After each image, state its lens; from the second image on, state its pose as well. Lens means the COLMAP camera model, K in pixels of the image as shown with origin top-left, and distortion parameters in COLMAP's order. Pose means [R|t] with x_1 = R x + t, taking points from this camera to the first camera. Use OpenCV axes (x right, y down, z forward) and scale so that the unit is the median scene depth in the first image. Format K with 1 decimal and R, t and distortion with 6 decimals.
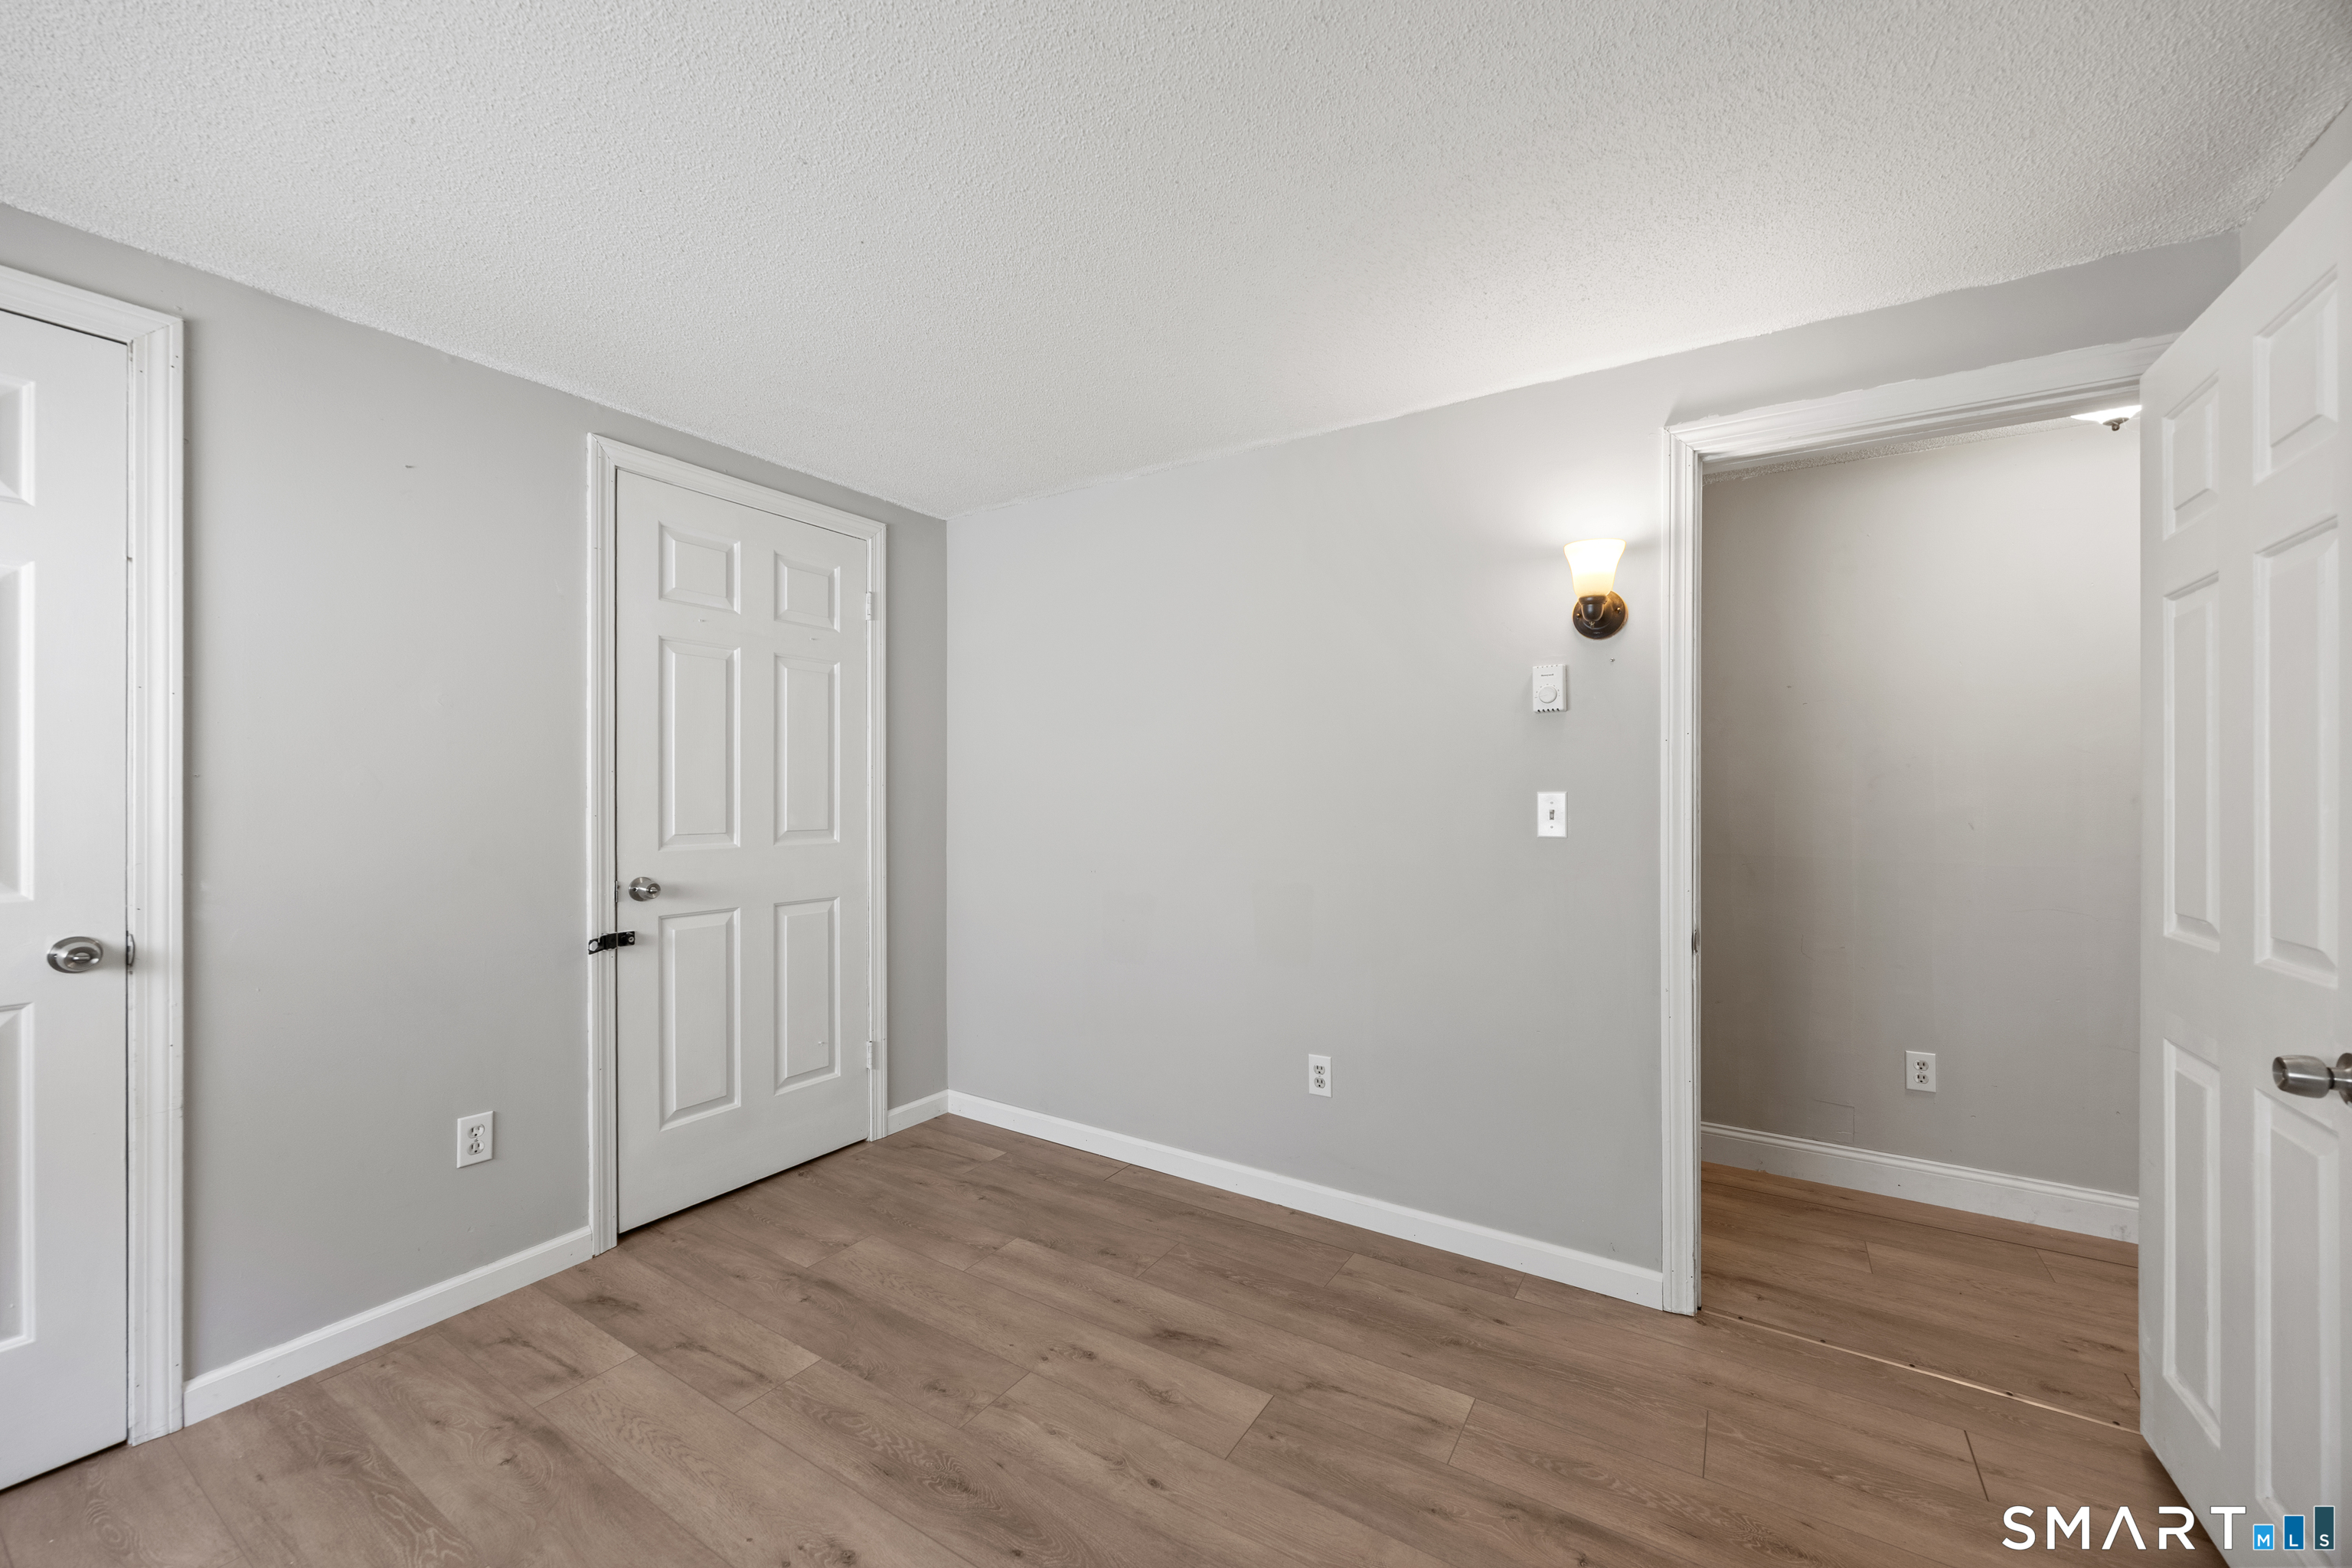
lens RADIAL K [[915.2, 0, 1178.1], [0, 915.2, 799.1], [0, 0, 1]] dist [-0.001718, 0.000110]
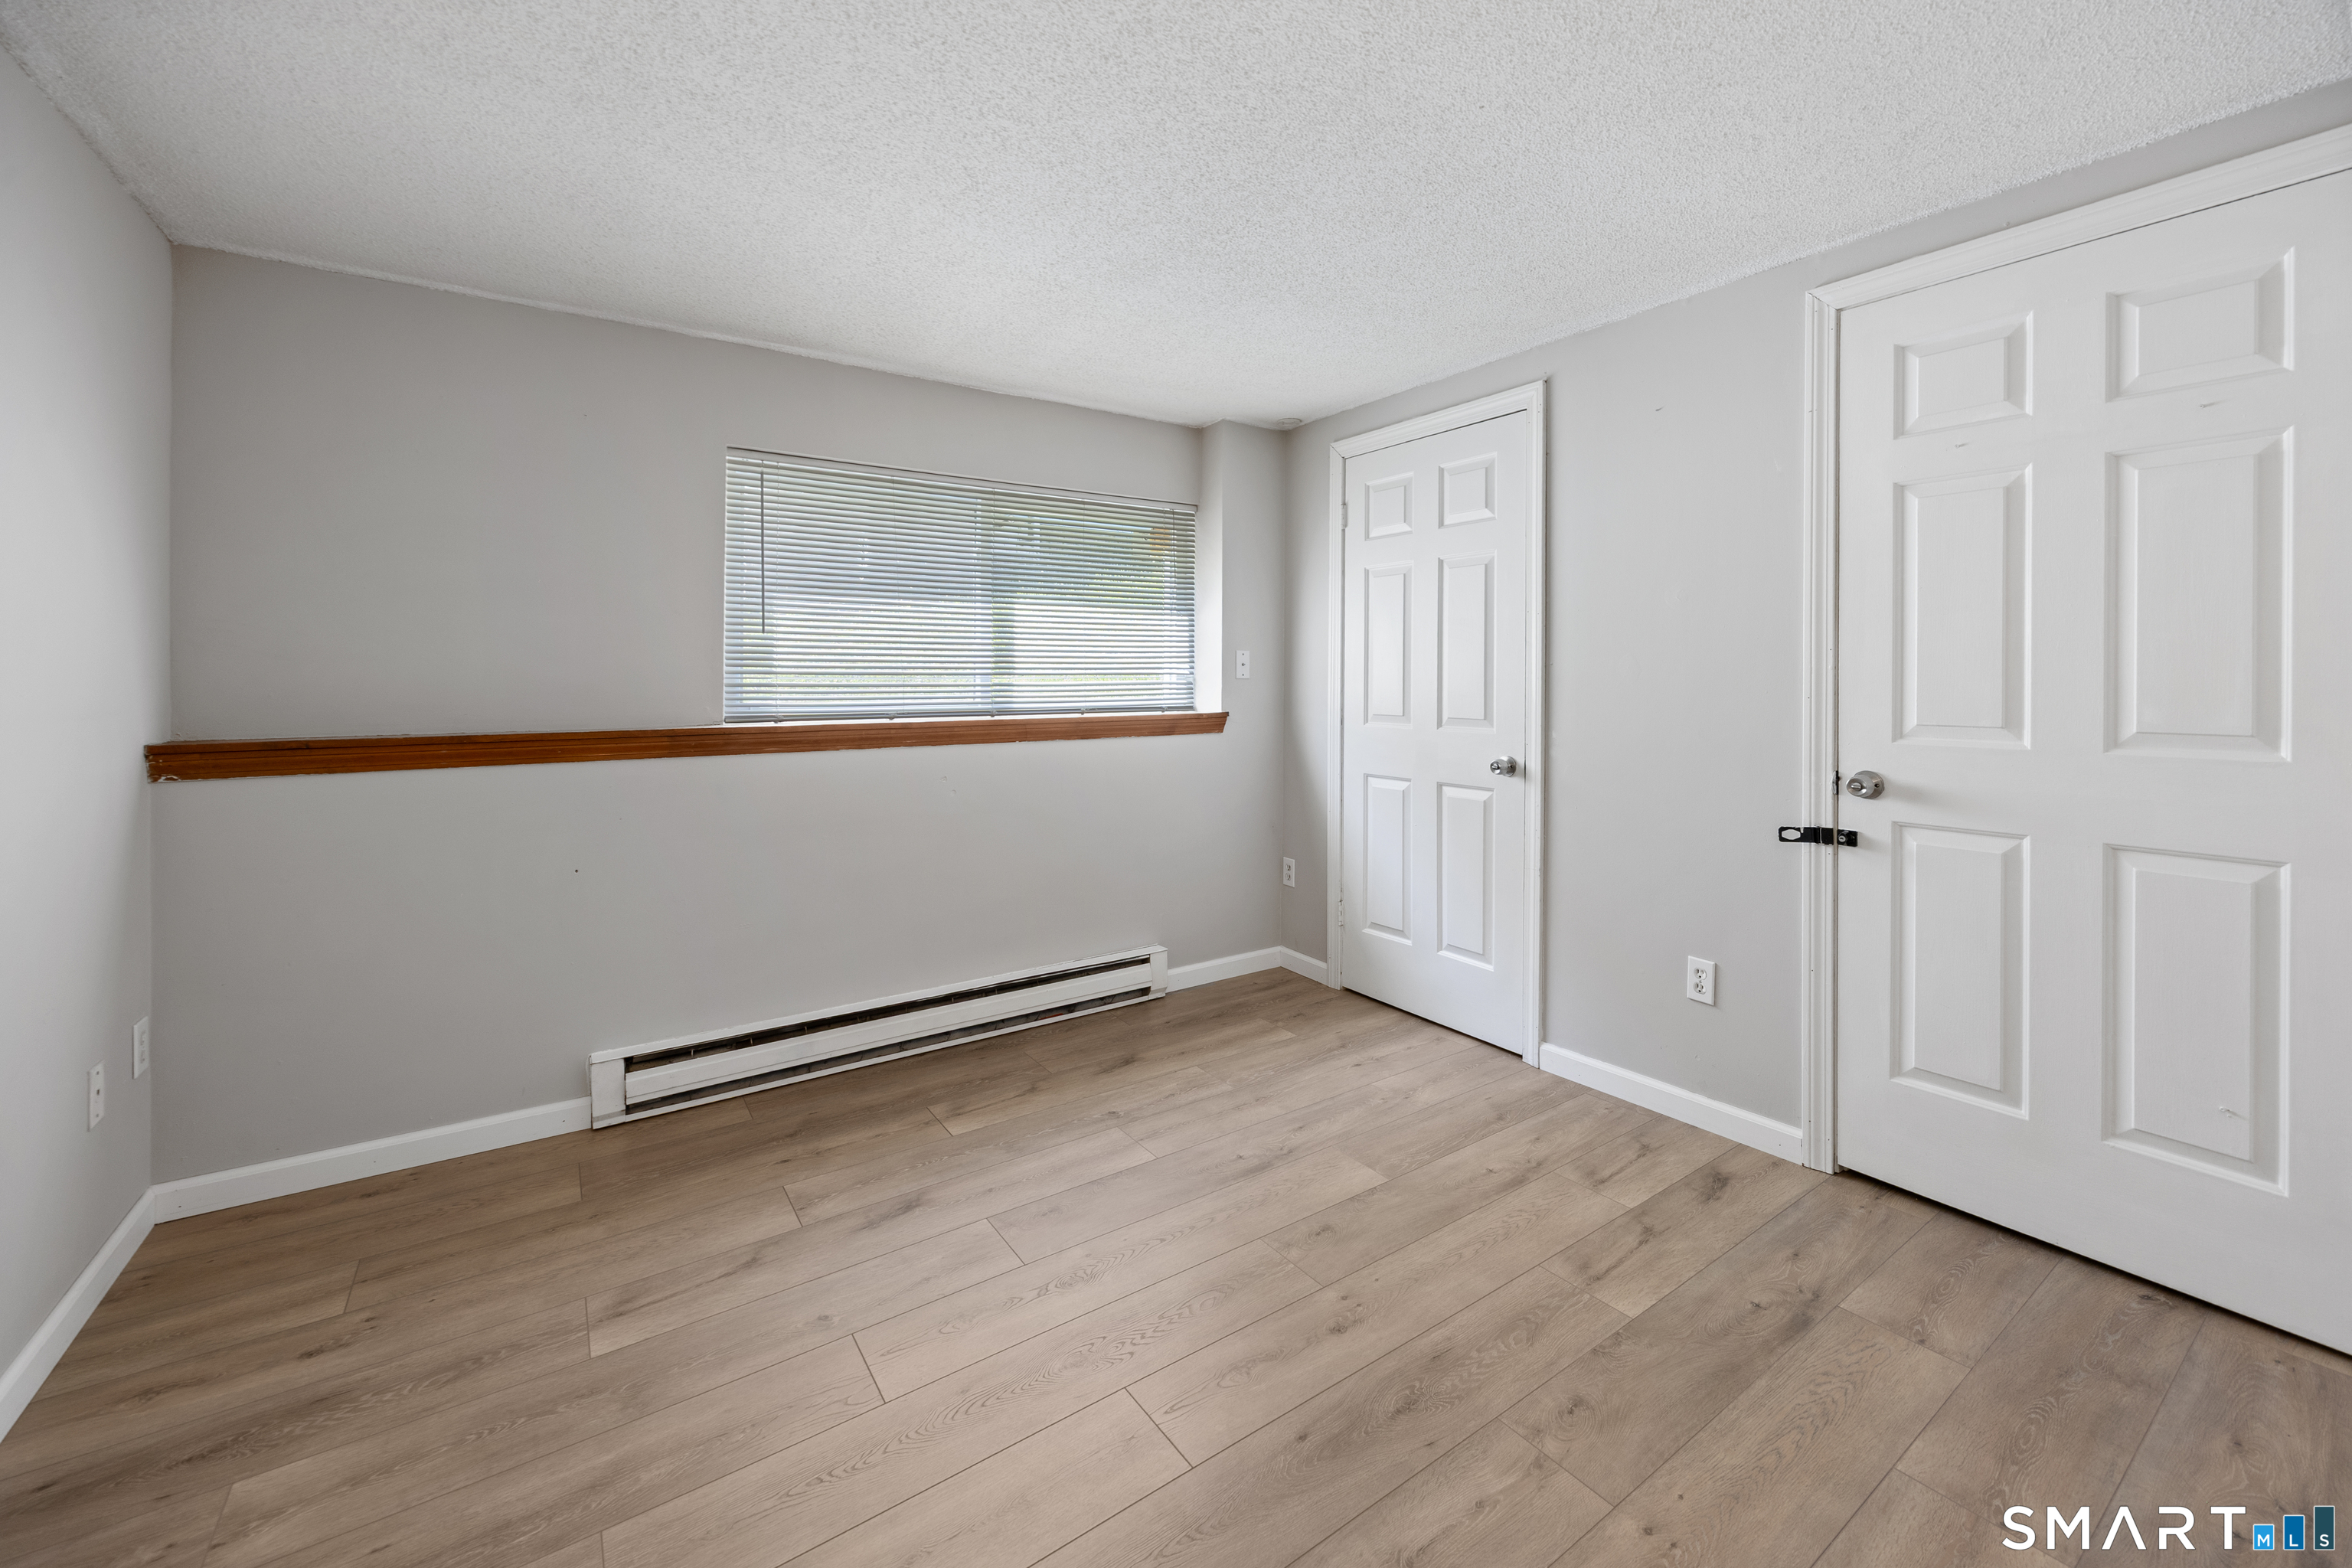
lens RADIAL K [[915.2, 0, 1165.0], [0, 915.2, 689.6], [0, 0, 1]] dist [-0.001718, 0.000110]
pose [[-0.402081, 0.013566, -0.915503, 0.519079], [0.000172, 0.999891, 0.014741, -0.004459], [0.915604, 0.005770, -0.402040, 0.829864]]
